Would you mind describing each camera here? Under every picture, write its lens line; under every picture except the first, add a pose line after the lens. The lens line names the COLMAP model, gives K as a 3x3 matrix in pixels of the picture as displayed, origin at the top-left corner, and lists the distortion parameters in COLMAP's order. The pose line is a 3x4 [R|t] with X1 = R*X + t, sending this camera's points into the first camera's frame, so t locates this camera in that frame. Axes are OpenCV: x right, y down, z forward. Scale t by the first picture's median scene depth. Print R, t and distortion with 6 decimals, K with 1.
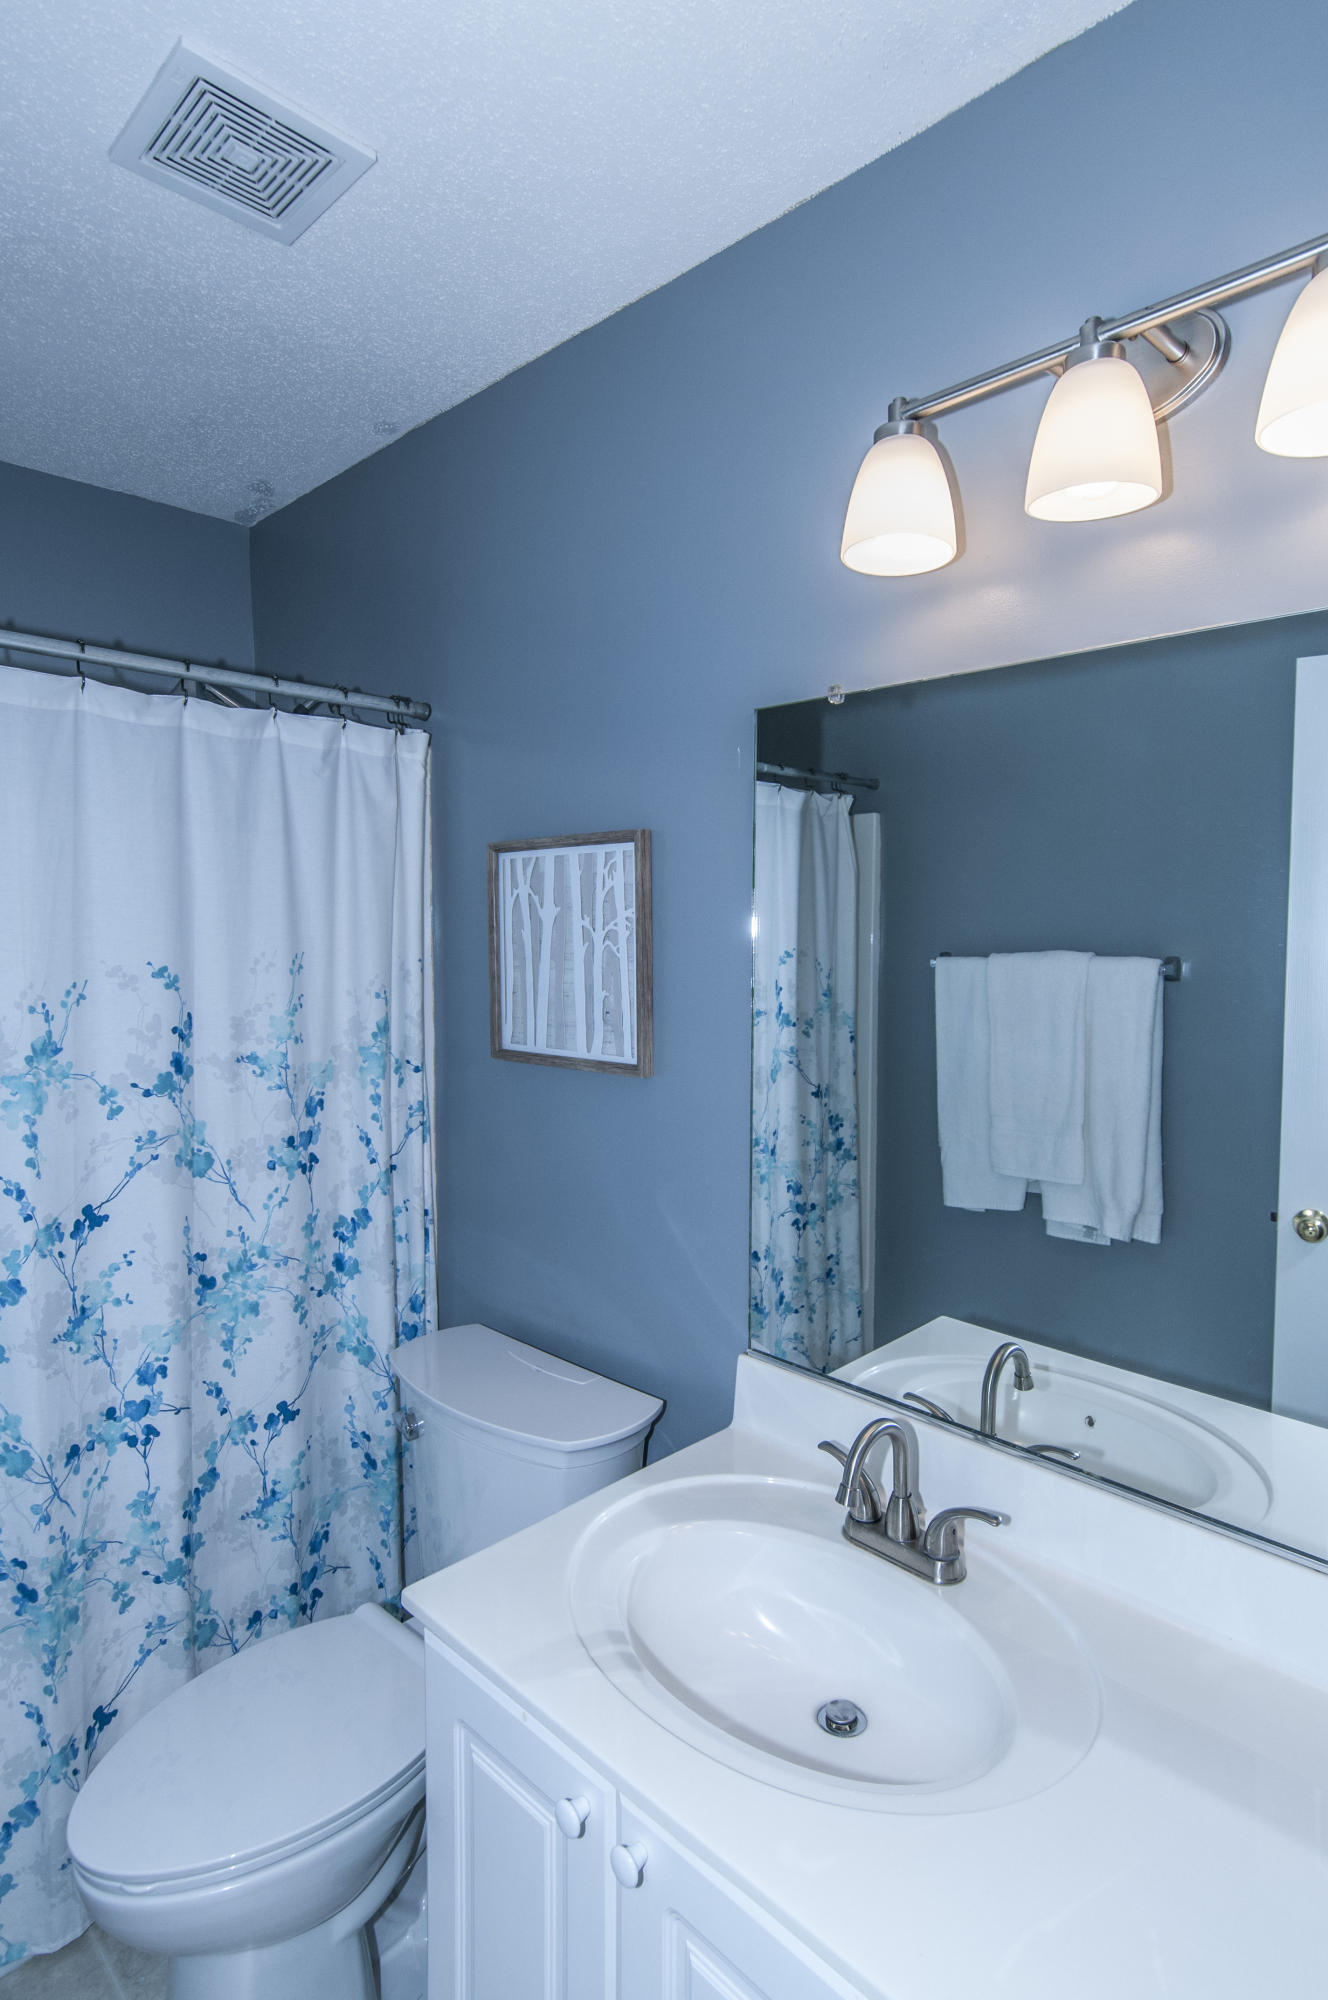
lens RADIAL K [[1047.4, 0, 670.5], [0, 1047.4, 981.4], [0, 0, 1]] dist [0.009192, -0.006918]
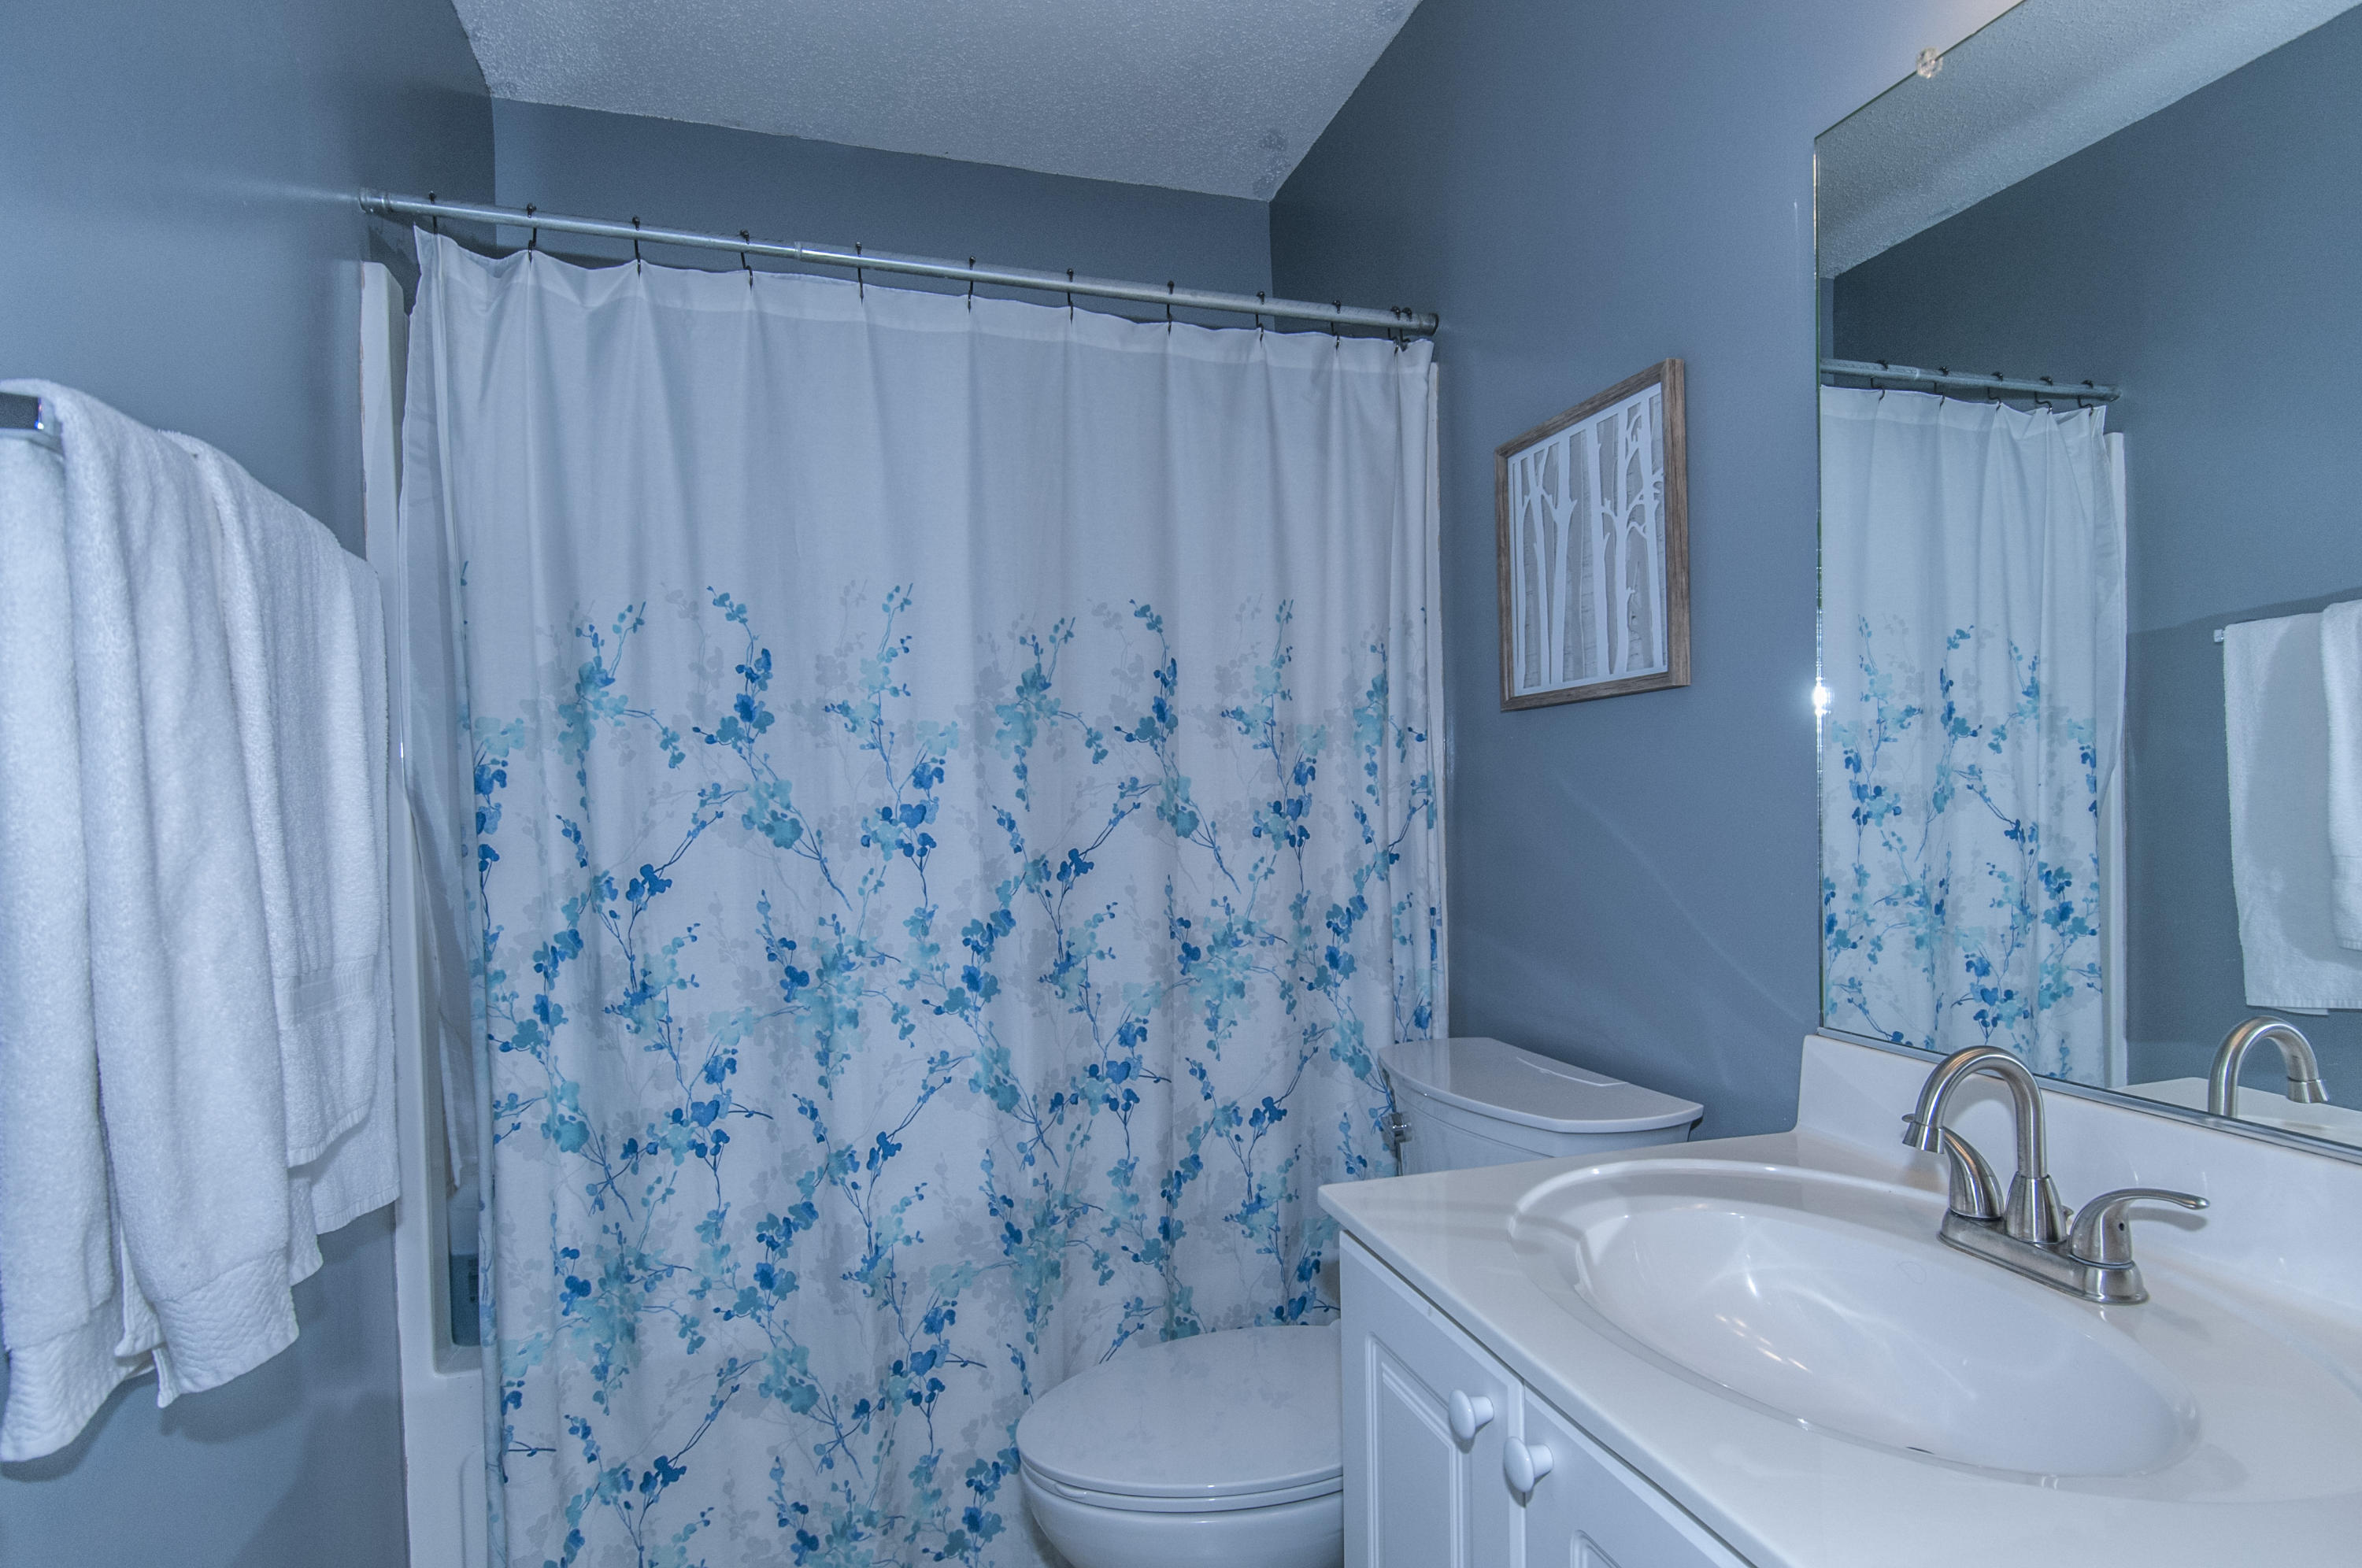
lens RADIAL K [[1236.8, 0, 1223.2], [0, 1236.8, 782.1], [0, 0, 1]] dist [0.009192, -0.006918]
pose [[0.890169, -0.012124, -0.455469, 0.081465], [-0.003228, 0.999453, -0.032913, 0.175008], [0.455619, 0.030768, 0.889643, 0.042487]]
